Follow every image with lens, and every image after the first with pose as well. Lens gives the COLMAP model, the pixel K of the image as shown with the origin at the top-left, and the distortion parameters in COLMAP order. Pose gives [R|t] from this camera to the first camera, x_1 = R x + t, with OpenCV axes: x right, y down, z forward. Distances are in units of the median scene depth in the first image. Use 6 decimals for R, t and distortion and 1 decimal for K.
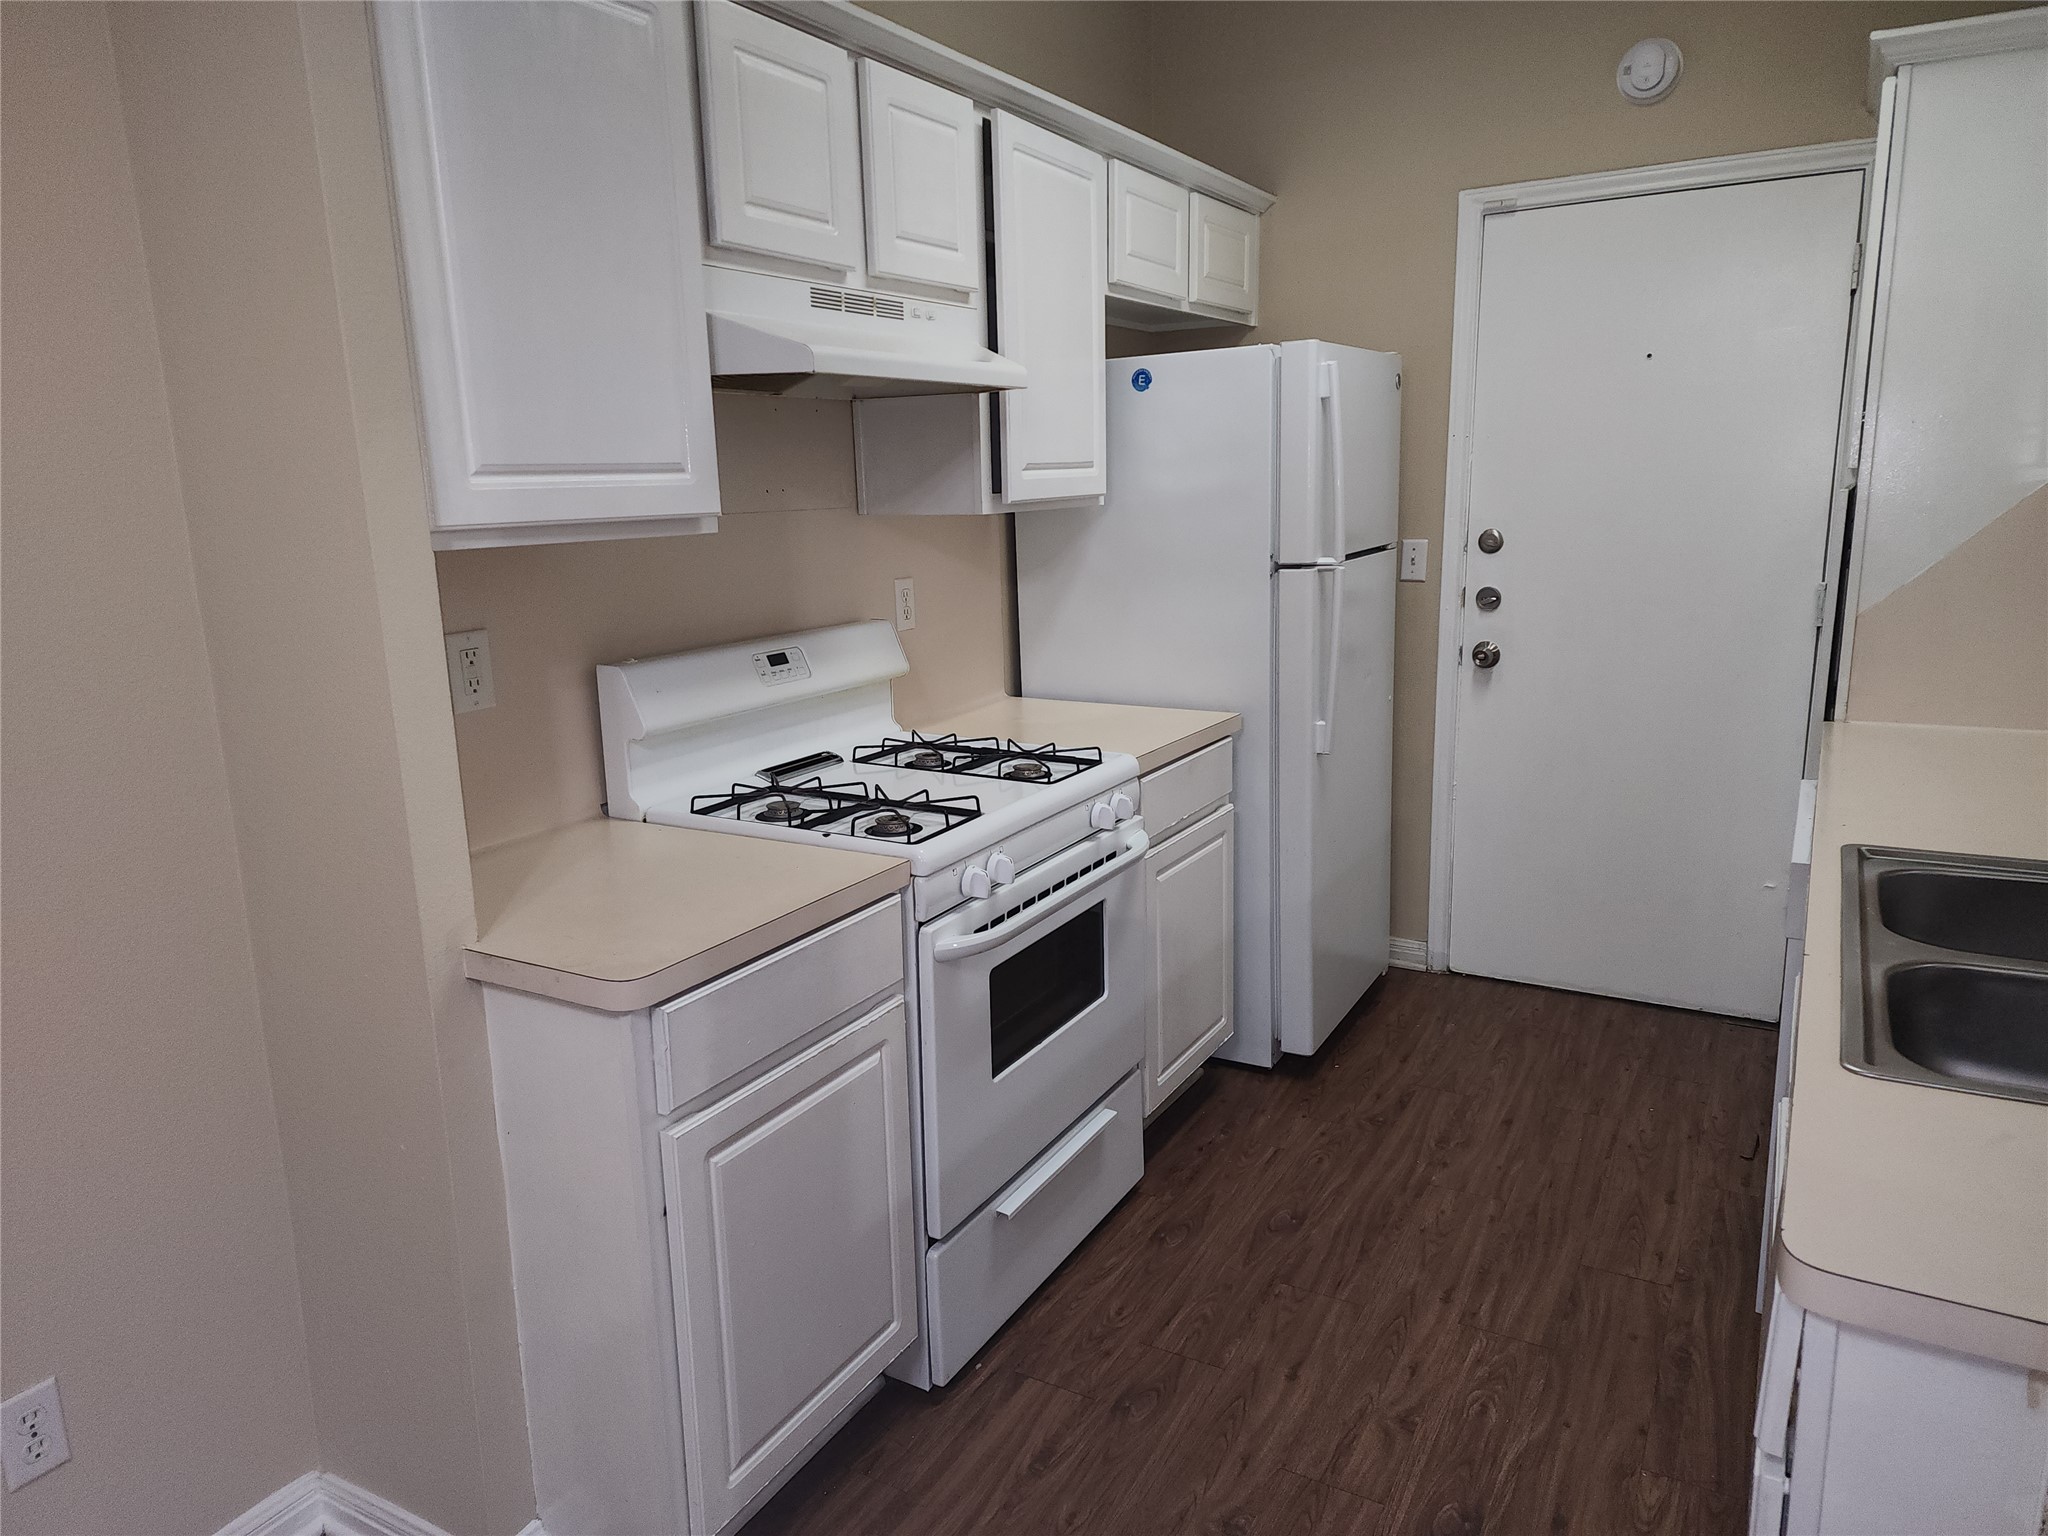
lens RADIAL K [[1371.3, 0, 1026.0], [0, 1371.3, 762.1], [0, 0, 1]] dist [0.090351, -0.075710]
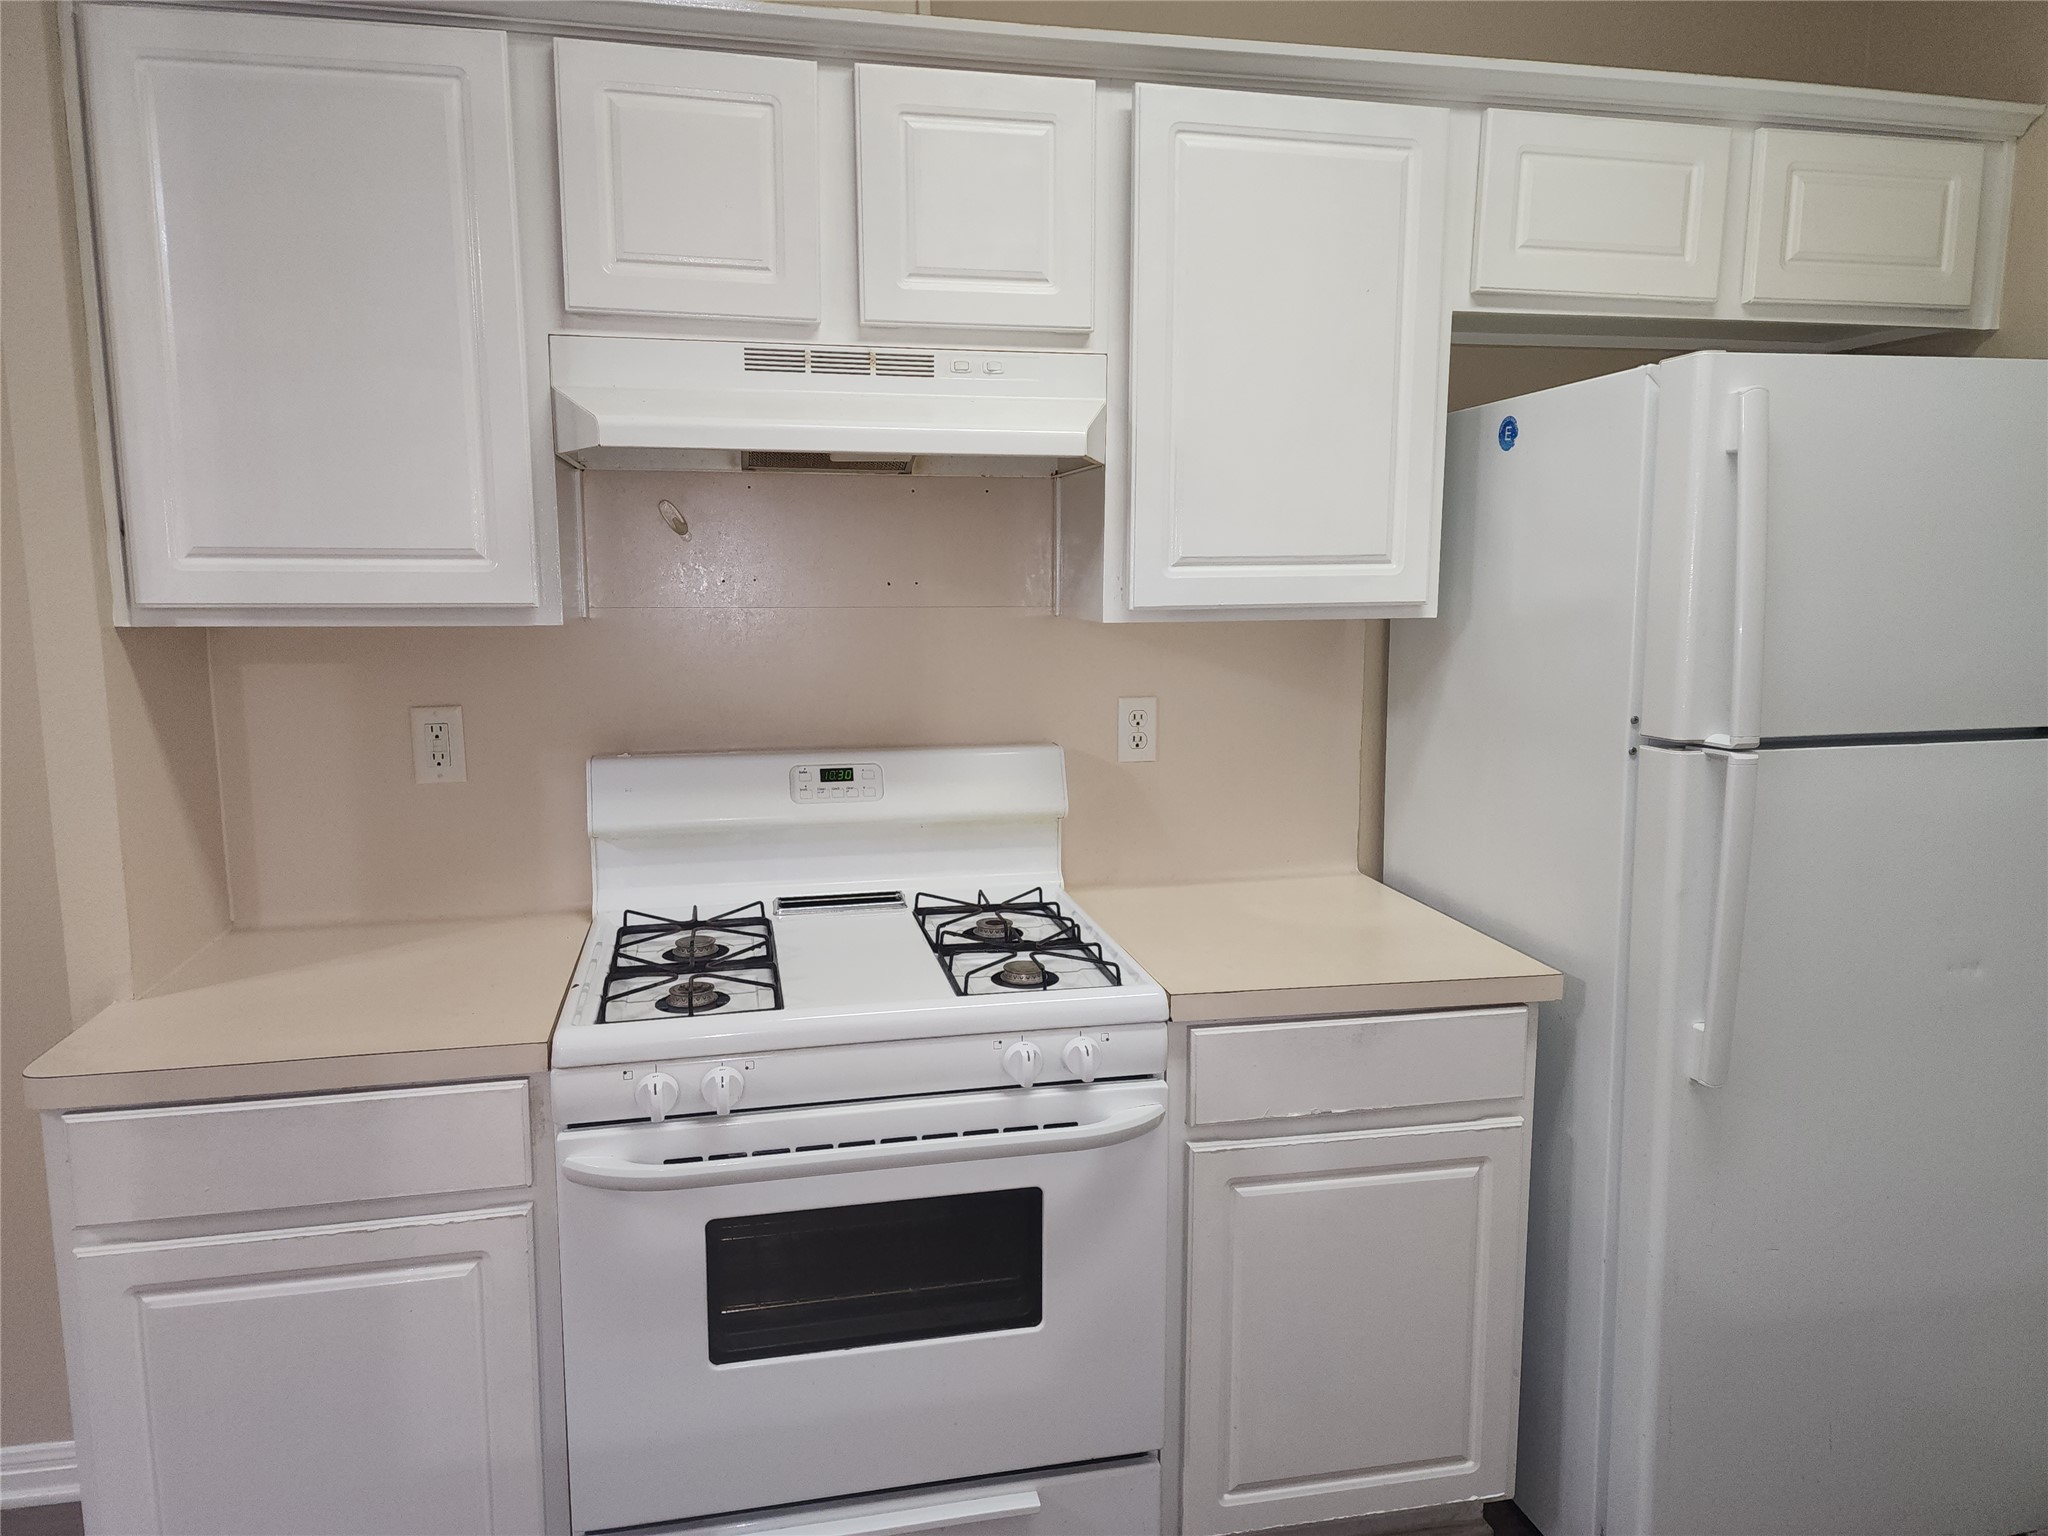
lens RADIAL K [[1366.0, 0, 1001.2], [0, 1366.0, 751.8], [0, 0, 1]] dist [0.088633, -0.077032]
pose [[0.668452, 0.126881, -0.732853, 0.541681], [-0.170812, 0.985193, 0.014768, -0.125186], [0.723875, 0.115309, 0.680227, 0.514343]]
